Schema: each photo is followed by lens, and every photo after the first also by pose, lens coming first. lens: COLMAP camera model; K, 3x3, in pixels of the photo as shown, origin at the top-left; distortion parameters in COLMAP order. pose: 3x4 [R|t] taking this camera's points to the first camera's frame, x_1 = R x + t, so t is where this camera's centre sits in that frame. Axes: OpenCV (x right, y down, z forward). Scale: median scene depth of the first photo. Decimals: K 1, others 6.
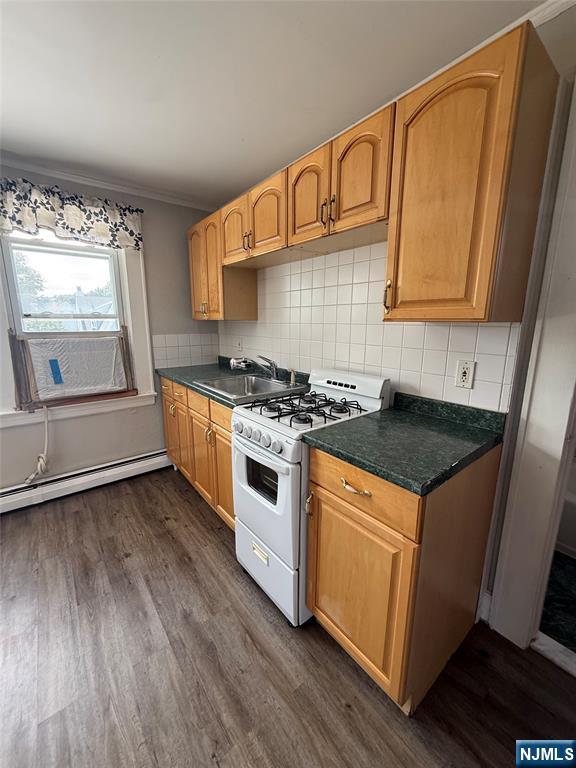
lens RADIAL K [[305.3, 0, 287.9], [0, 305.3, 381.2], [0, 0, 1]] dist [-0.001222, 0.000017]
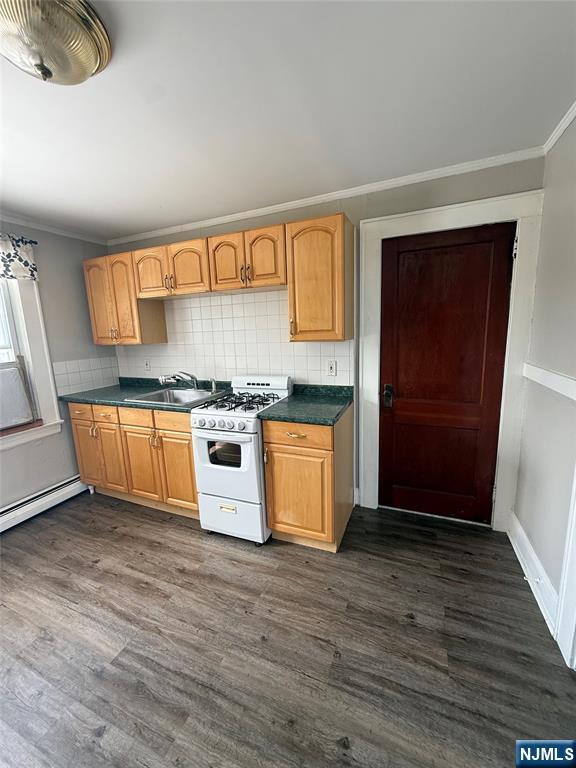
lens RADIAL K [[307.2, 0, 286.4], [0, 307.2, 379.6], [0, 0, 1]] dist [-0.000497, -0.000164]
pose [[0.878078, -0.111990, 0.465228, -0.333084], [0.131136, 0.991325, -0.008875, 0.016379], [-0.460198, 0.068801, 0.885146, -0.316312]]
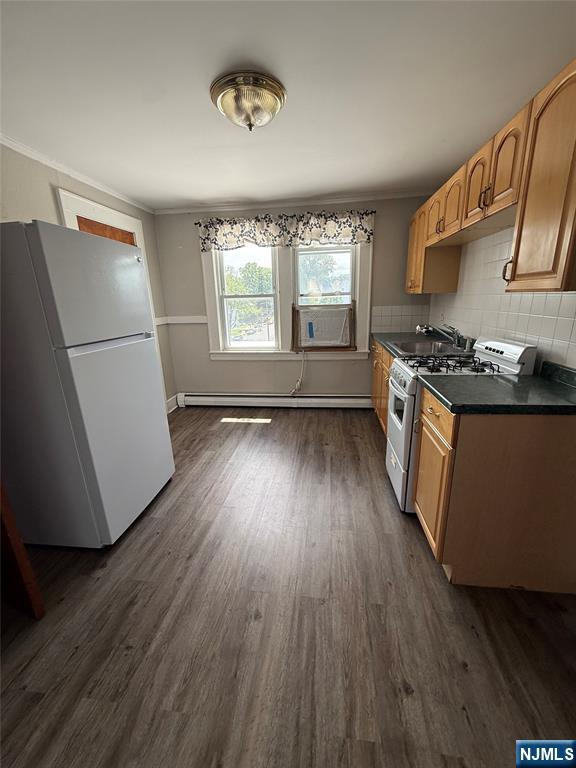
lens RADIAL K [[307.2, 0, 286.4], [0, 307.2, 379.6], [0, 0, 1]] dist [-0.000497, -0.000164]
pose [[0.693305, 0.160651, -0.702510, 0.380793], [-0.105908, 0.986965, 0.121179, 0.051305], [0.712820, -0.009612, 0.701281, -0.269775]]
